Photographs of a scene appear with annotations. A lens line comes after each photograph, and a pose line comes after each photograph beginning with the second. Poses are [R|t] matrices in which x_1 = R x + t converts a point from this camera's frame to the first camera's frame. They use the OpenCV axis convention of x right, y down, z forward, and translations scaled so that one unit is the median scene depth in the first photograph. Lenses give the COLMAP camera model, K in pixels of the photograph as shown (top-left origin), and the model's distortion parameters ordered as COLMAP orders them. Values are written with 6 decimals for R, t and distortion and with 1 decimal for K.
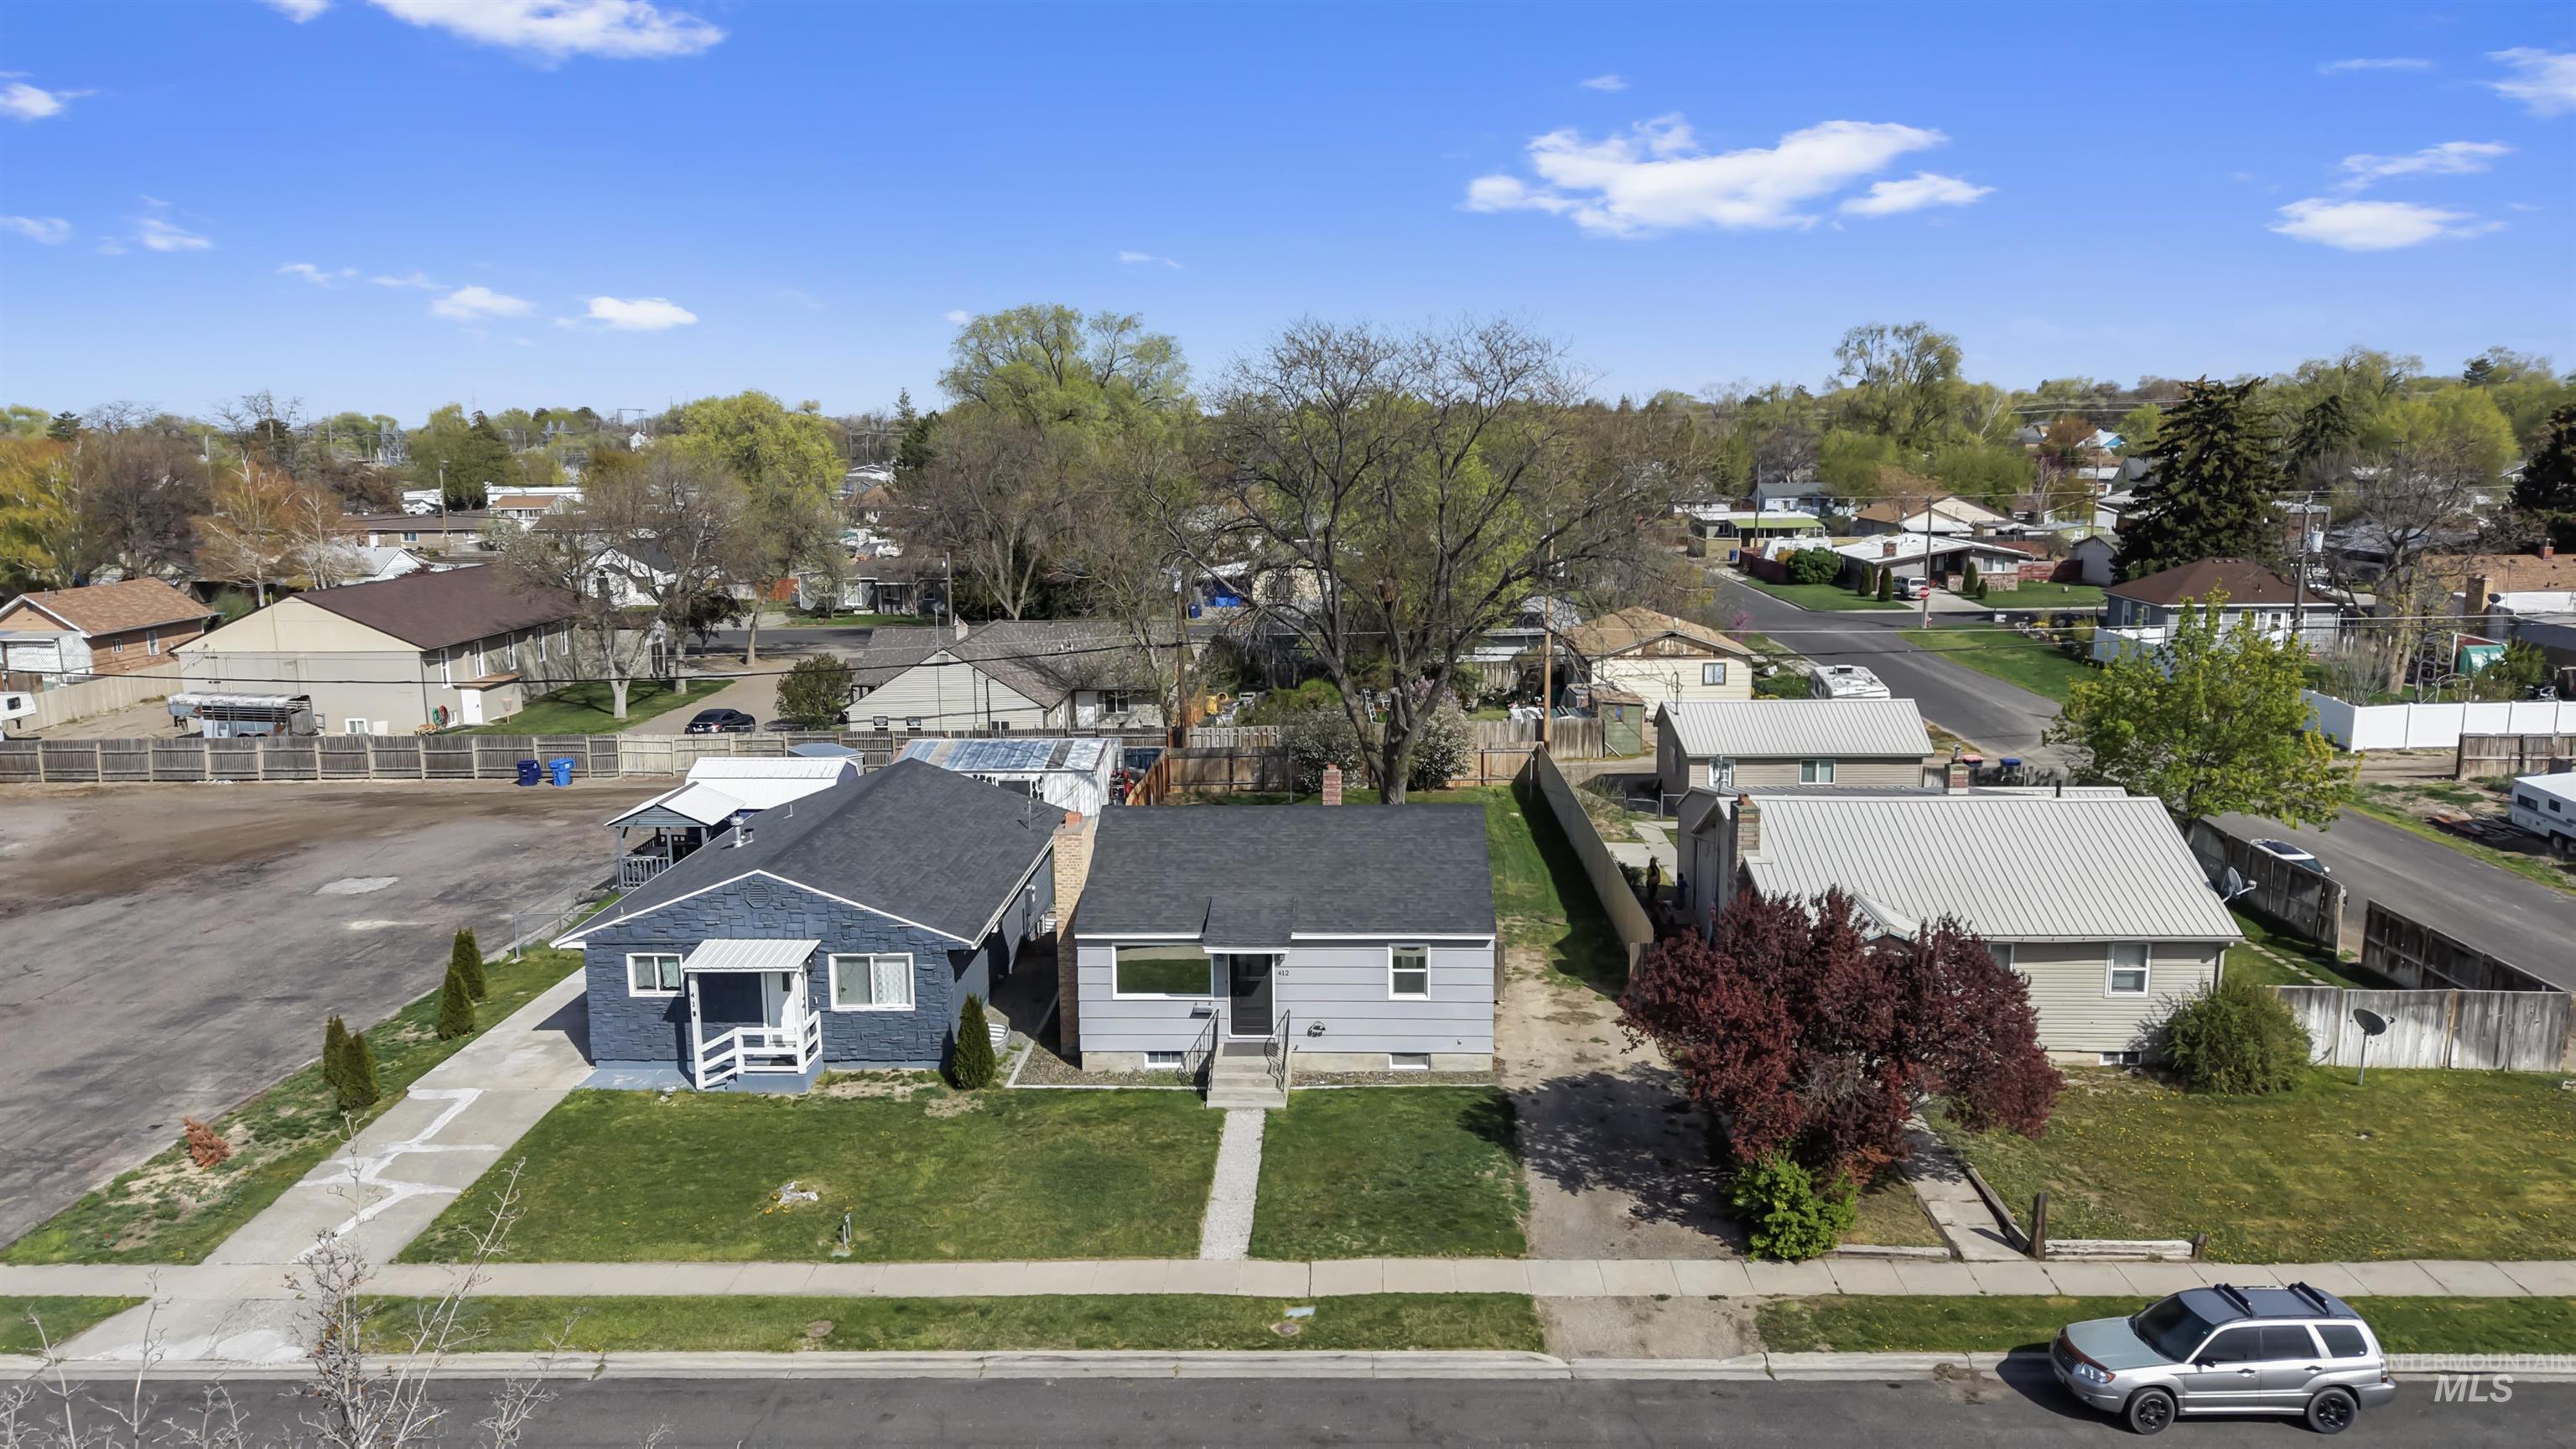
lens RADIAL K [[1729.4, 0, 1288.0], [0, 1729.4, 724.5], [0, 0, 1]] dist [0.007212, 0.000133]
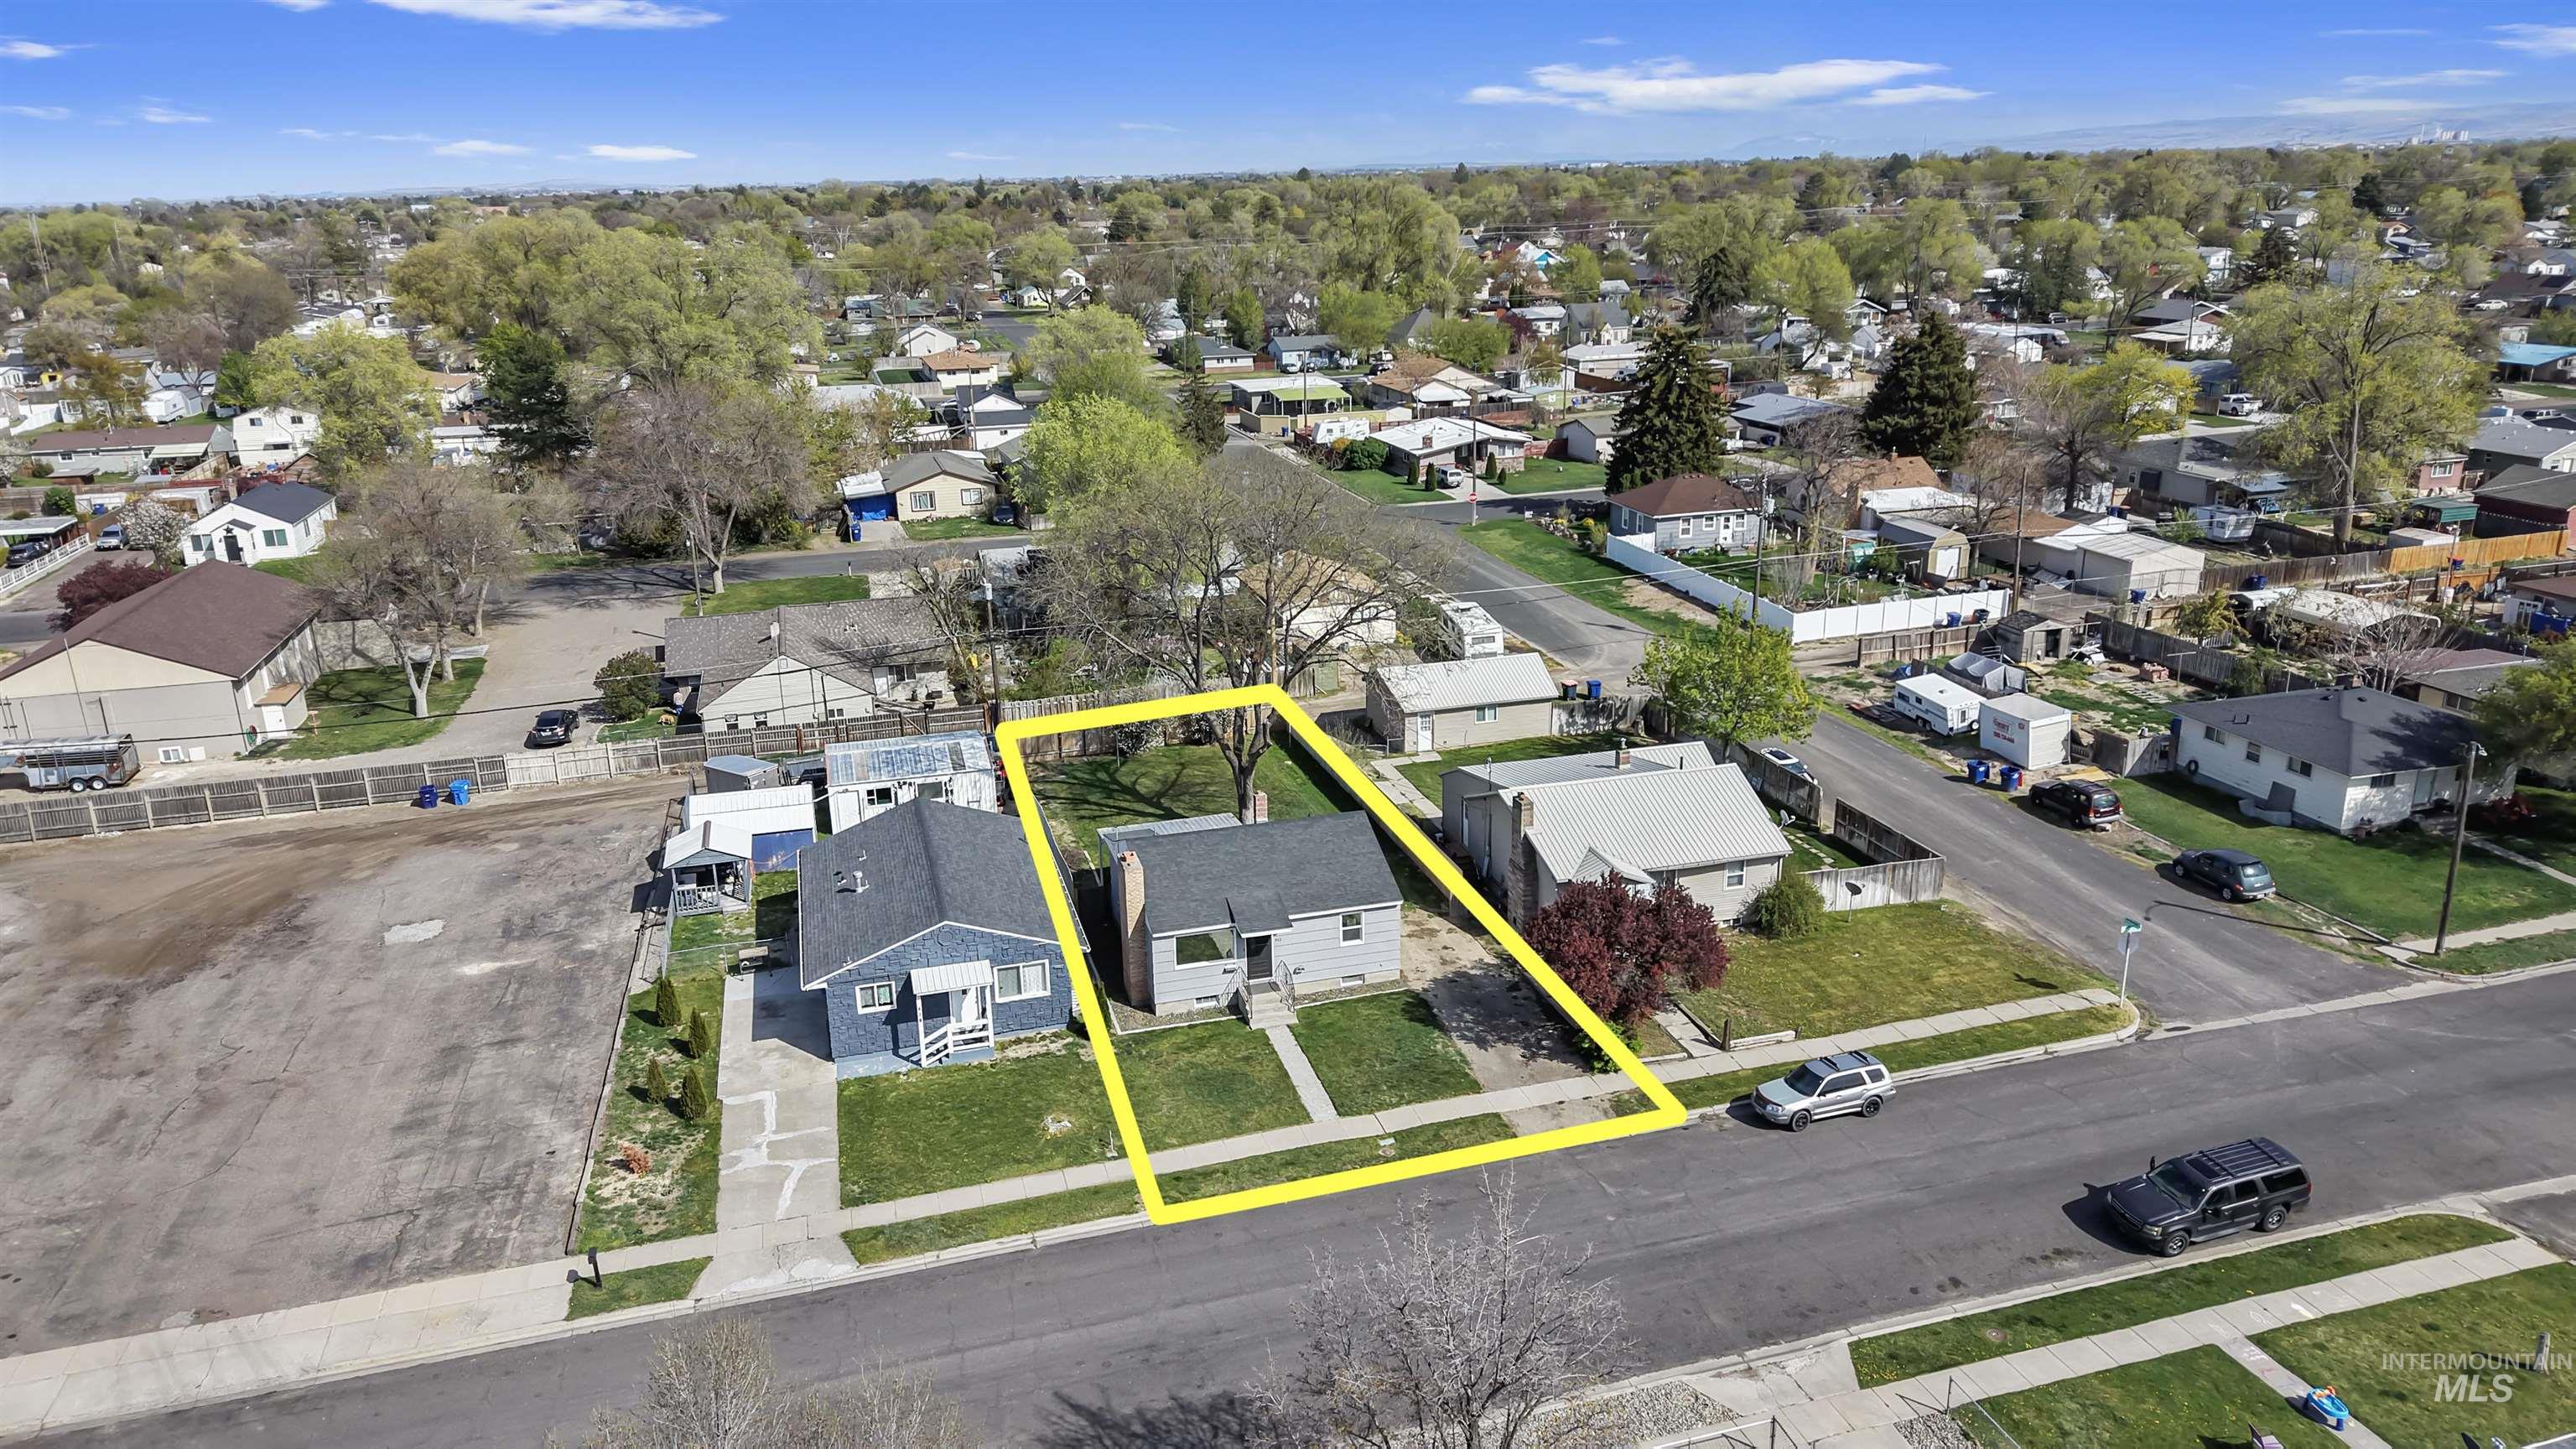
lens RADIAL K [[1714.4, 0, 1288.0], [0, 1714.4, 724.5], [0, 0, 1]] dist [0.052394, -0.060106]
pose [[0.950313, -0.101506, 0.294281, -0.453577], [0.063210, 0.988571, 0.136864, -0.279757], [-0.304810, -0.111462, 0.945868, -0.513135]]
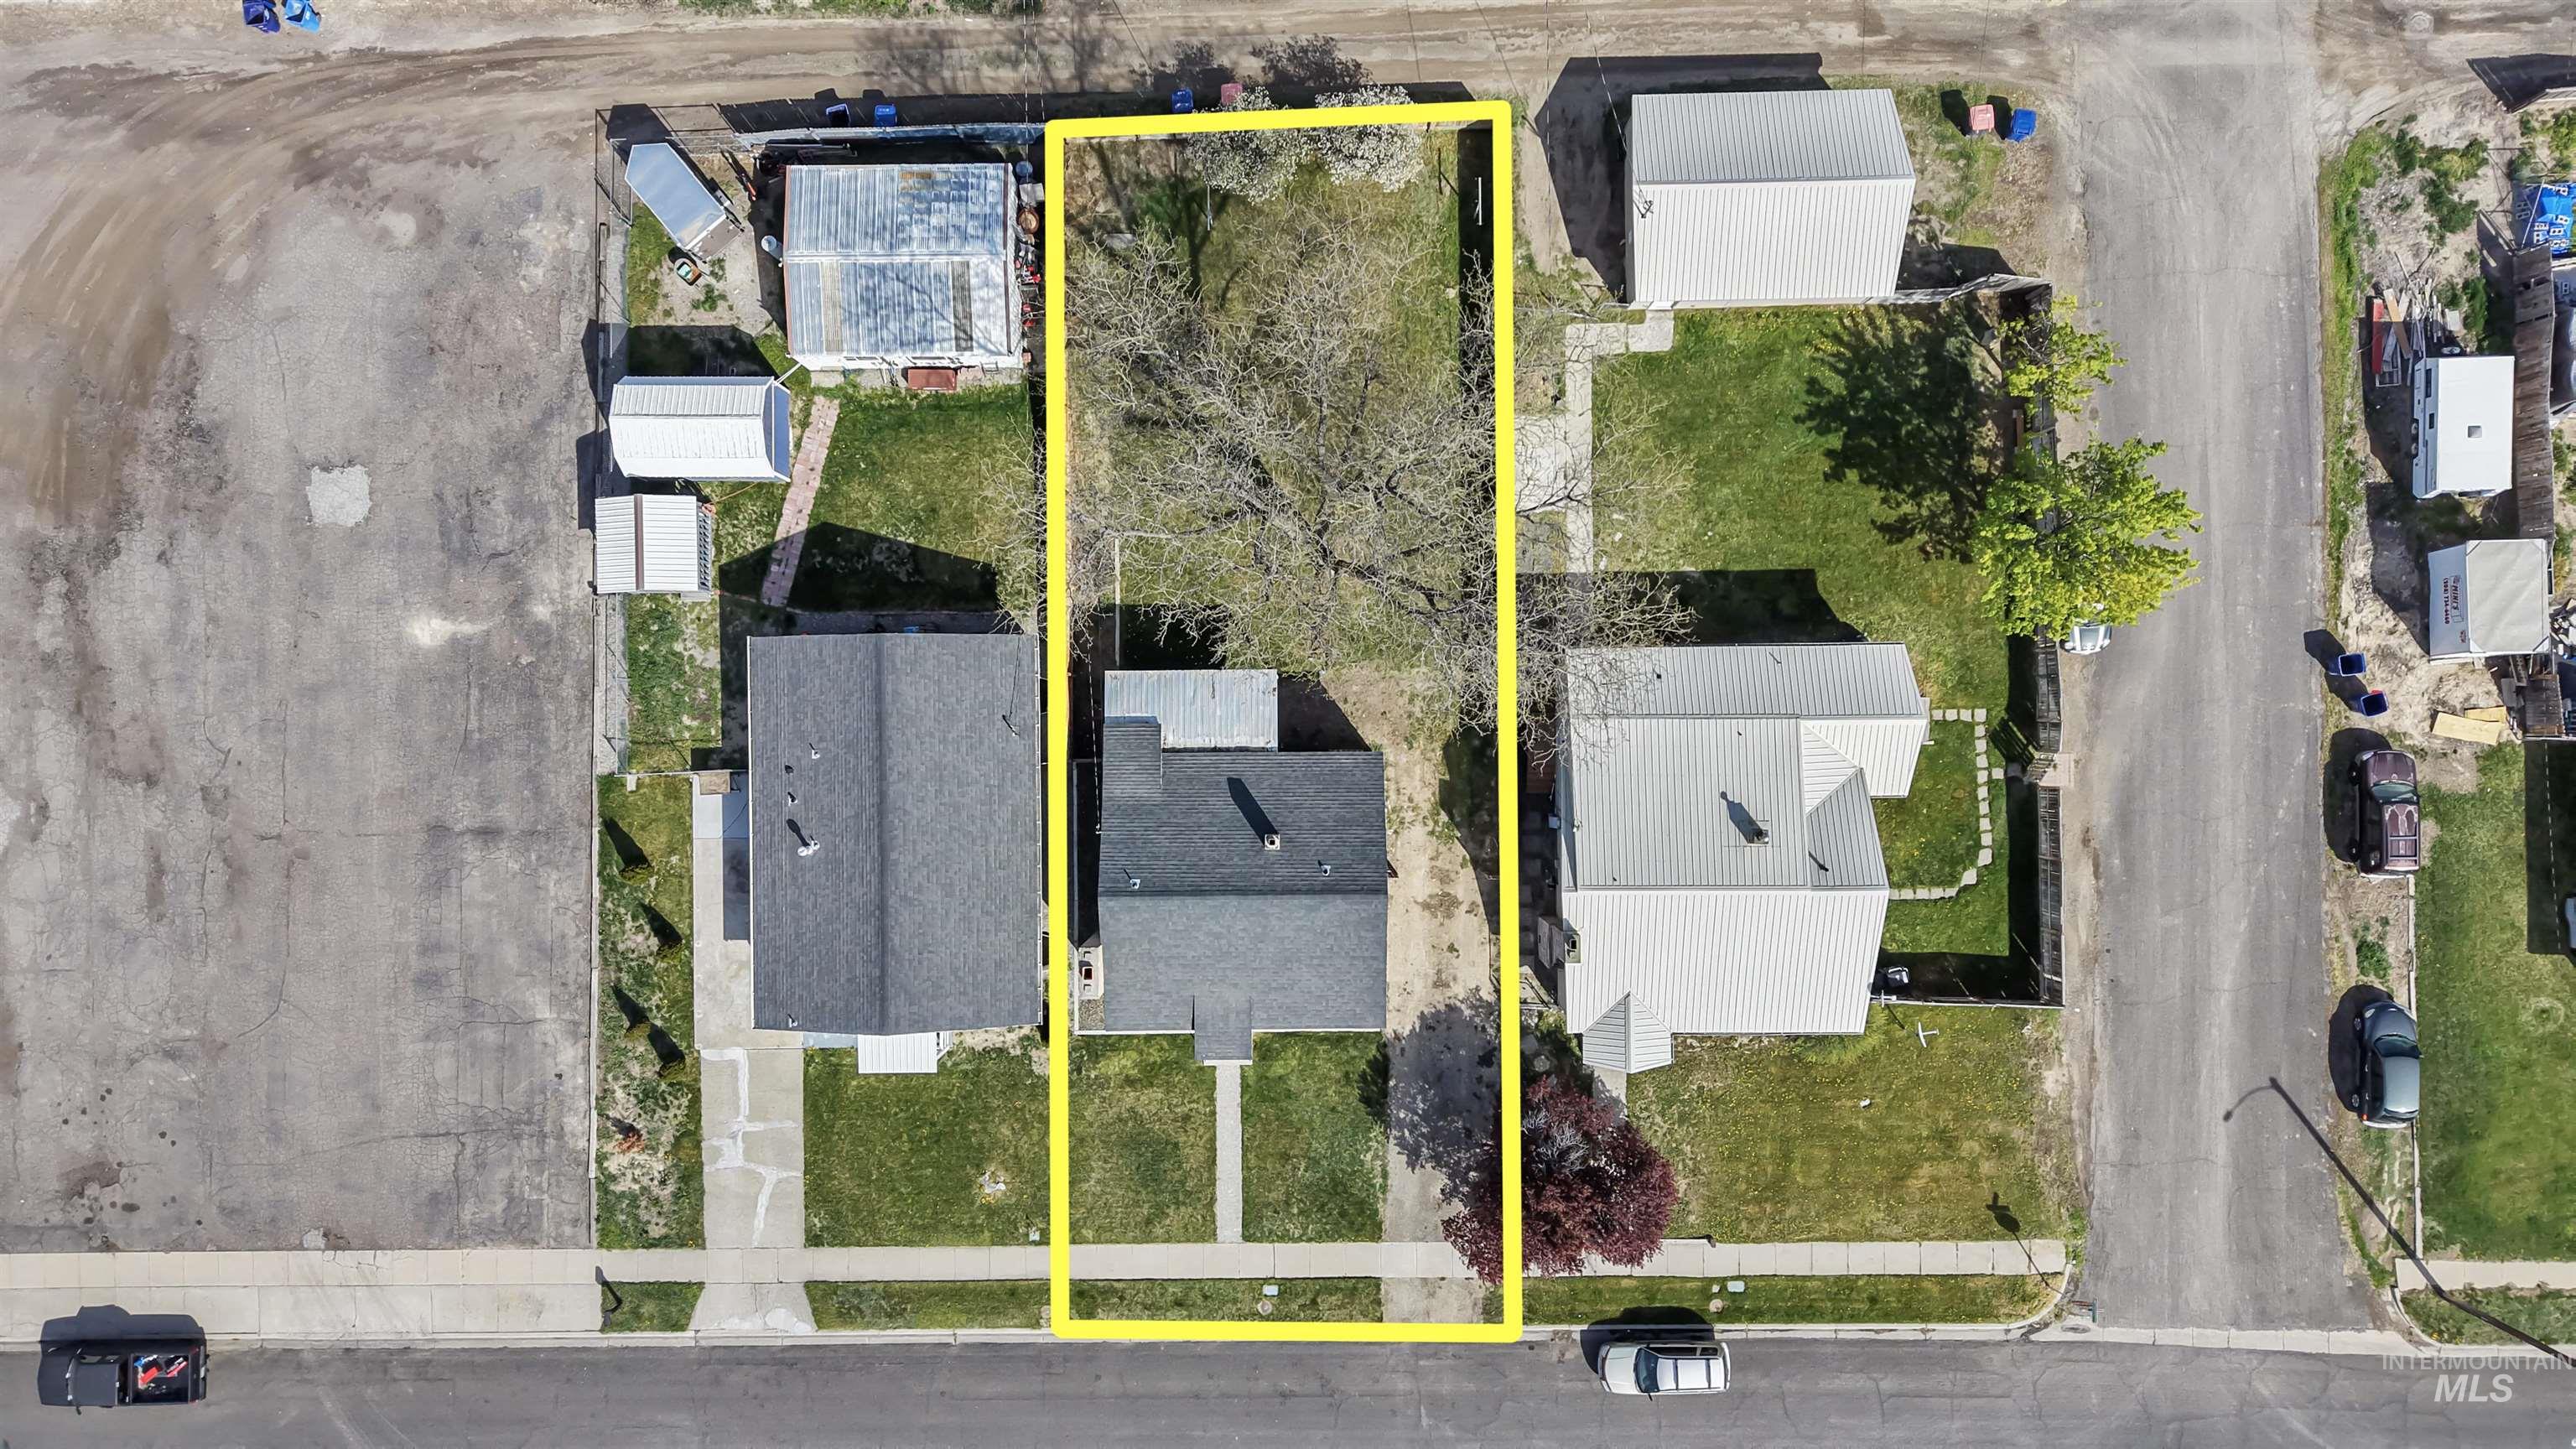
lens RADIAL K [[1569.8, 0, 1288.0], [0, 1569.8, 724.5], [0, 0, 1]] dist [0.033121, -0.030888]
pose [[0.998568, -0.053391, 0.003383, 0.044186], [0.005843, 0.171708, 0.985131, -1.276827], [-0.053179, -0.983700, 0.171774, 1.027407]]
